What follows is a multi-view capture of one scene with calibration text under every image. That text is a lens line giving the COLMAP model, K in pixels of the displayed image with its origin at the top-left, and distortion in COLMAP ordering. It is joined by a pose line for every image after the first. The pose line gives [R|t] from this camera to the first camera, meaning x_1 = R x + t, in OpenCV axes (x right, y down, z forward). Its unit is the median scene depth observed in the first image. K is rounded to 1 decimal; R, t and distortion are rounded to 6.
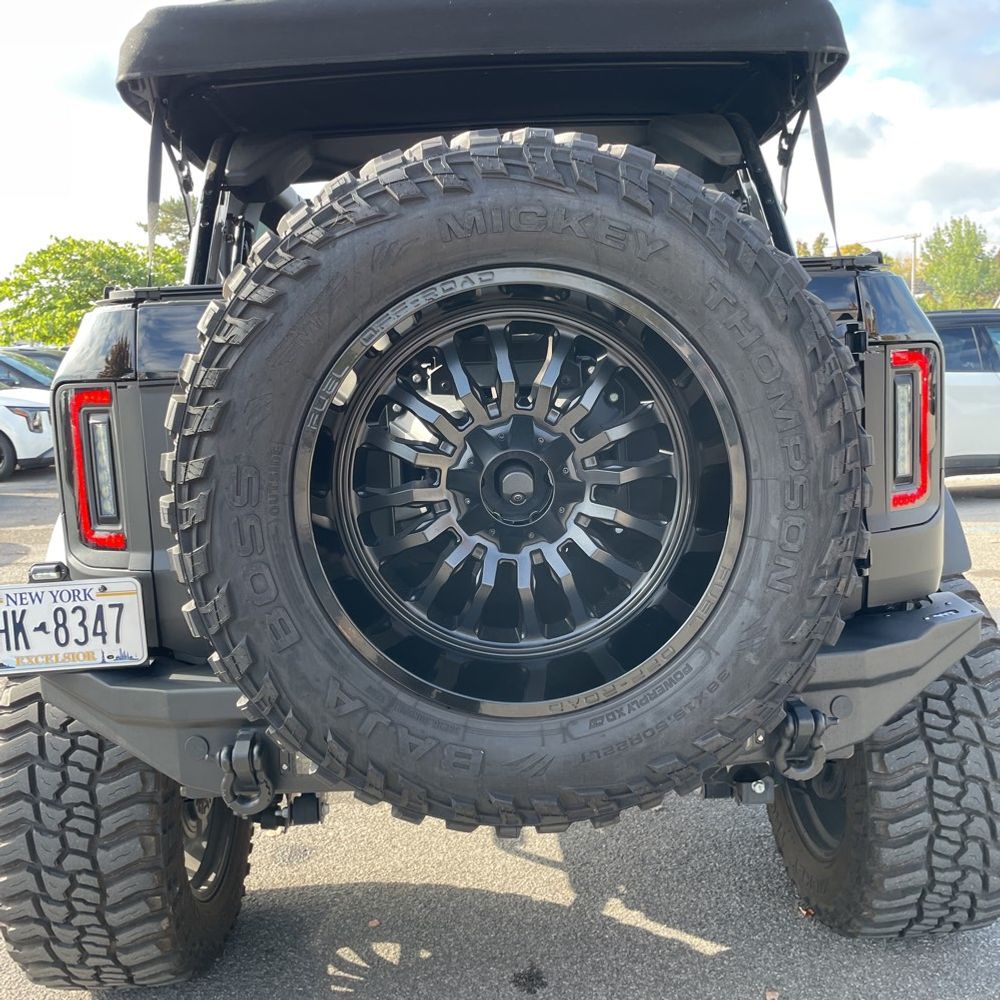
lens RADIAL K [[1016.7, 0, 504.6], [0, 1016.7, 496.2], [0, 0, 1]] dist [0.082134, -0.119101]
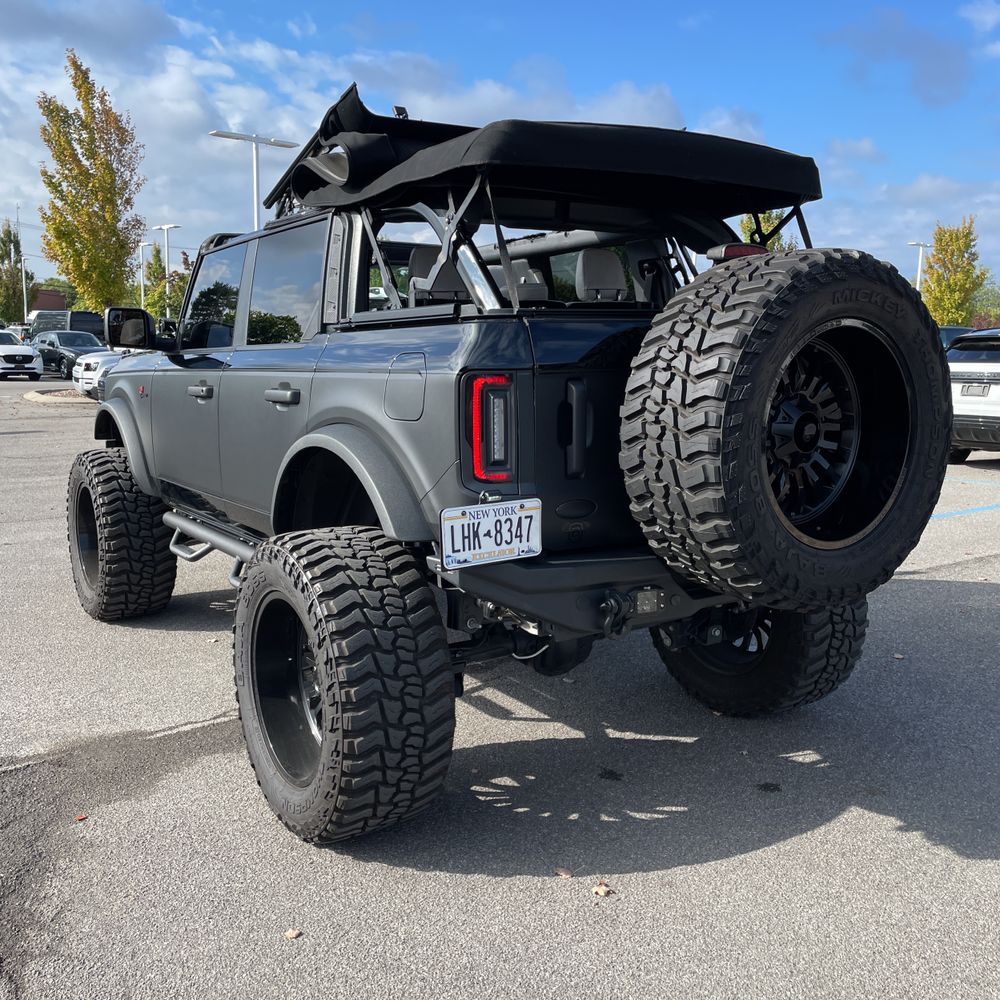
lens RADIAL K [[1008.4, 0, 500.0], [0, 1008.4, 494.3], [0, 0, 1]] dist [0.090117, -0.111104]
pose [[0.858906, -0.034666, 0.510959, -0.996012], [0.033558, 0.999372, 0.011394, 0.045899], [-0.511033, 0.007361, 0.859530, -0.224696]]
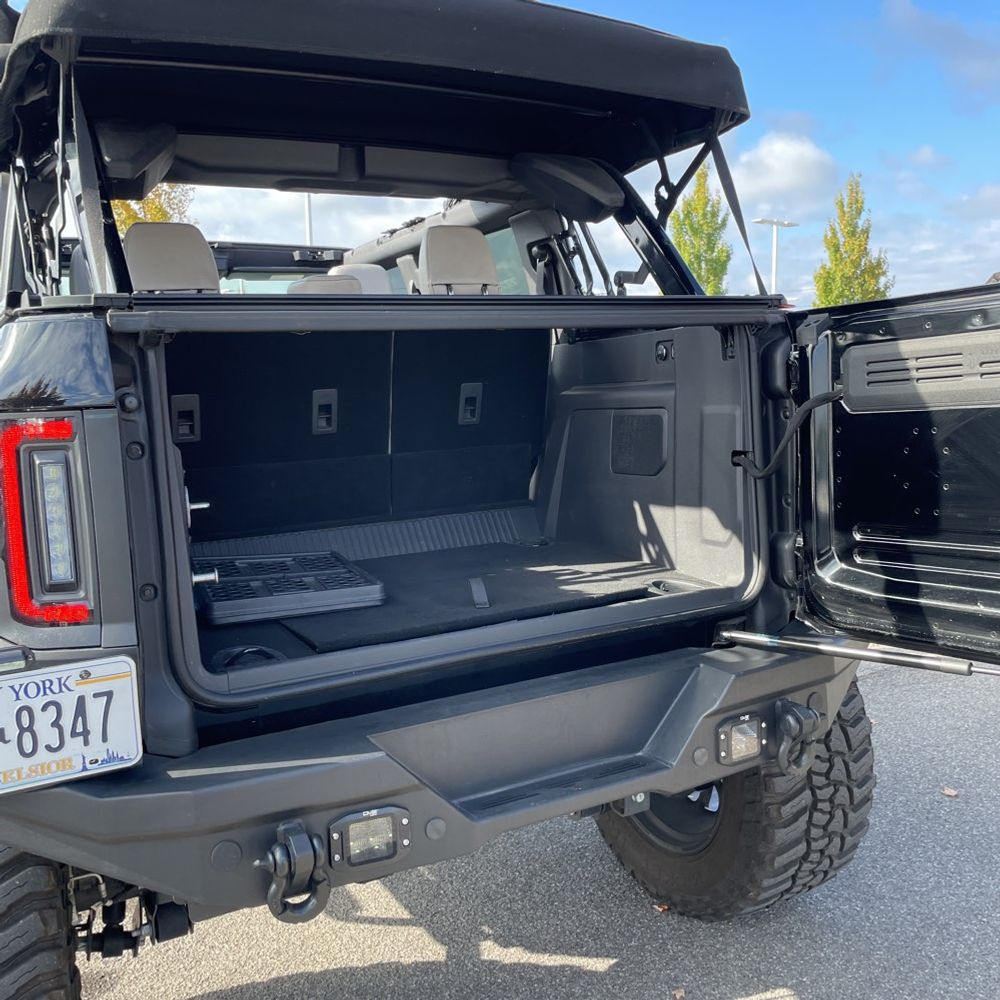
lens RADIAL K [[1012.9, 0, 523.6], [0, 1012.9, 492.0], [0, 0, 1]] dist [0.073234, -0.094845]
pose [[0.892183, -0.039150, 0.449975, -0.369860], [0.057254, 0.998003, -0.026688, -0.006938], [-0.448031, 0.049573, 0.892643, 0.127454]]
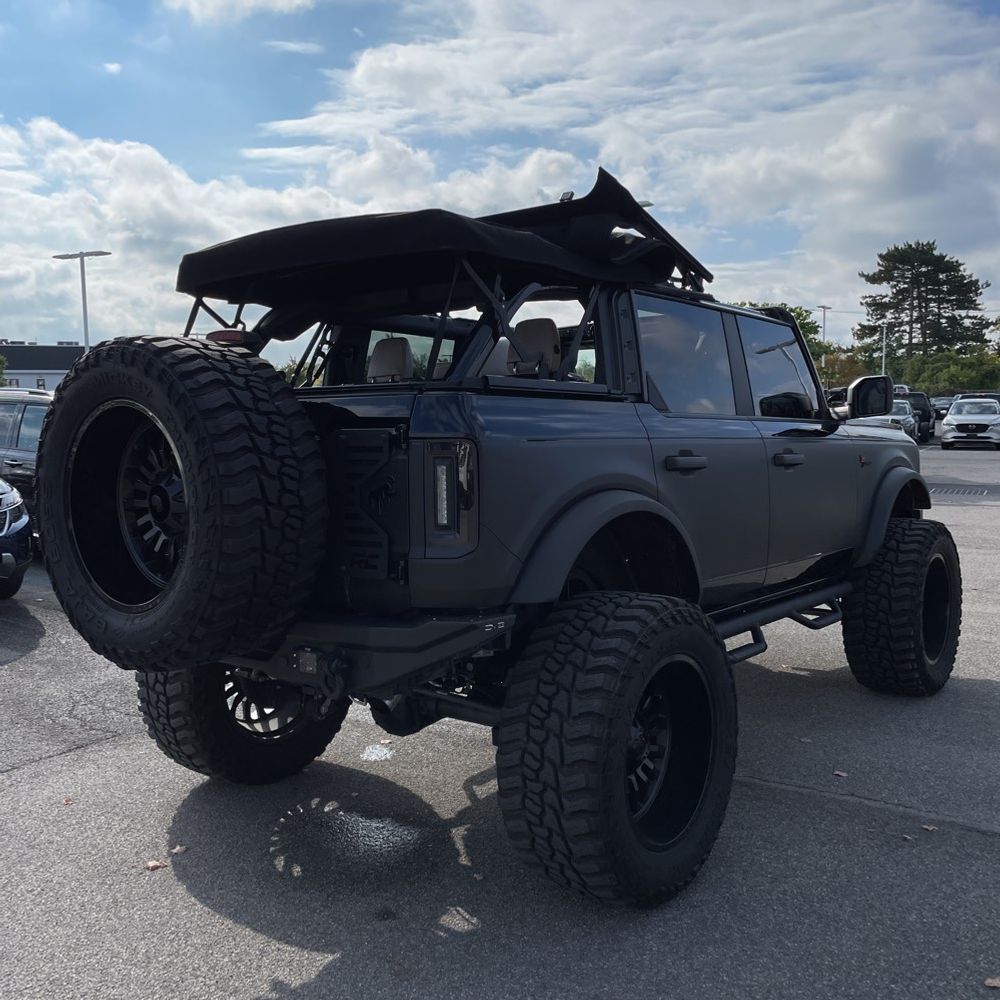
lens RADIAL K [[1015.1, 0, 496.2], [0, 1015.1, 501.3], [0, 0, 1]] dist [0.092417, -0.127394]
pose [[0.766032, 0.080534, -0.637738, 1.267776], [-0.104891, 0.994484, -0.000408, -0.057551], [0.634187, 0.067206, 0.770254, -0.103933]]
